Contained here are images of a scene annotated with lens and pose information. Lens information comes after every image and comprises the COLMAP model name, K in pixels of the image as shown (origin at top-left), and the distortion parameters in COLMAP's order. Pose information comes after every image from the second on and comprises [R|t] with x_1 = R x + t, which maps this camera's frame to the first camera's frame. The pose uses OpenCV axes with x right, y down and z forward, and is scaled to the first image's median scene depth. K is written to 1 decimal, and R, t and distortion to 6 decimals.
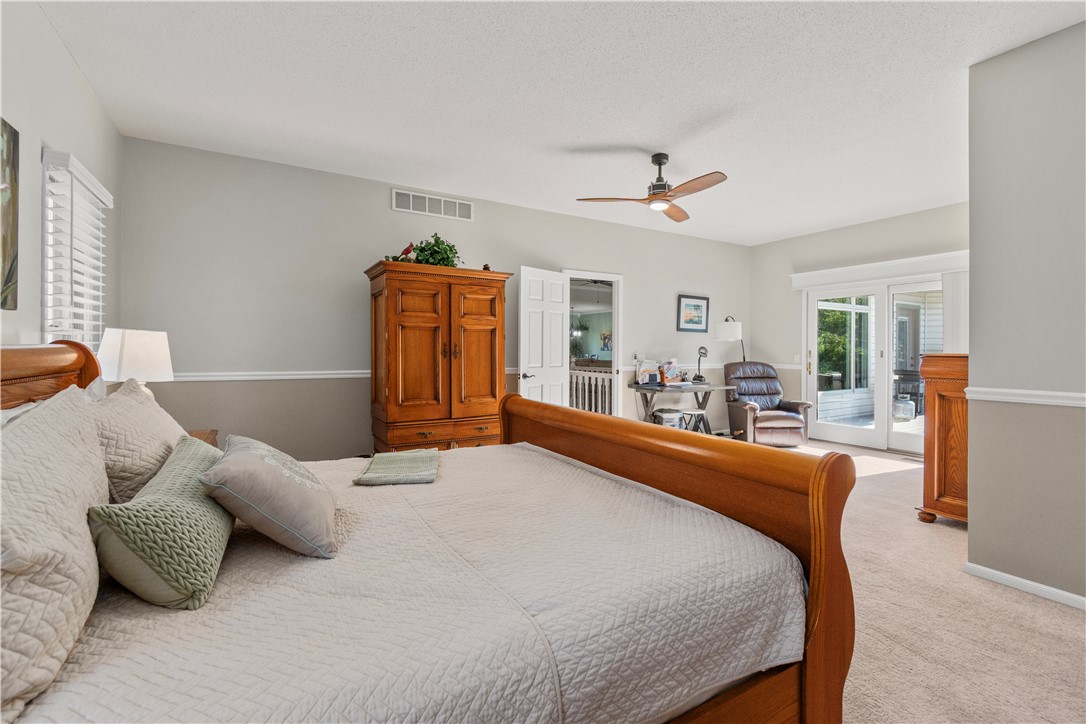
lens RADIAL K [[468.2, 0, 543.1], [0, 468.2, 349.8], [0, 0, 1]] dist [-0.000410, 0.000046]
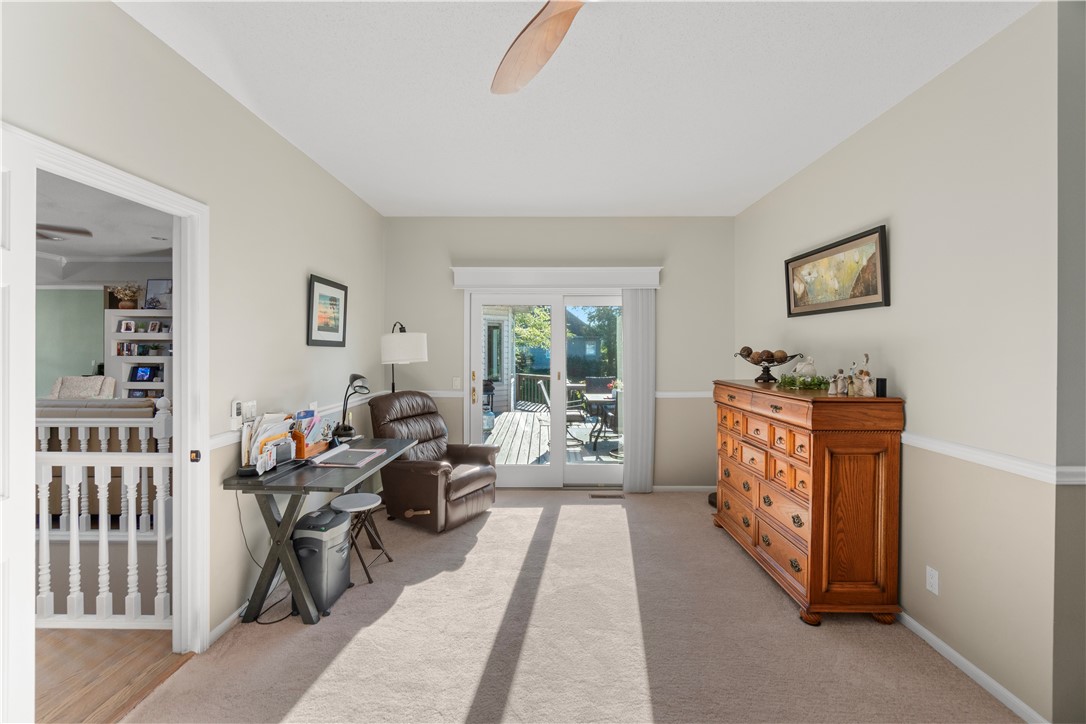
lens RADIAL K [[468.2, 0, 543.1], [0, 468.2, 349.8], [0, 0, 1]] dist [-0.000410, 0.000046]
pose [[0.513148, -0.006588, 0.858275, -0.020421], [0.001553, 0.999976, 0.006748, -0.038450], [-0.858299, -0.002130, 0.513146, 0.516707]]
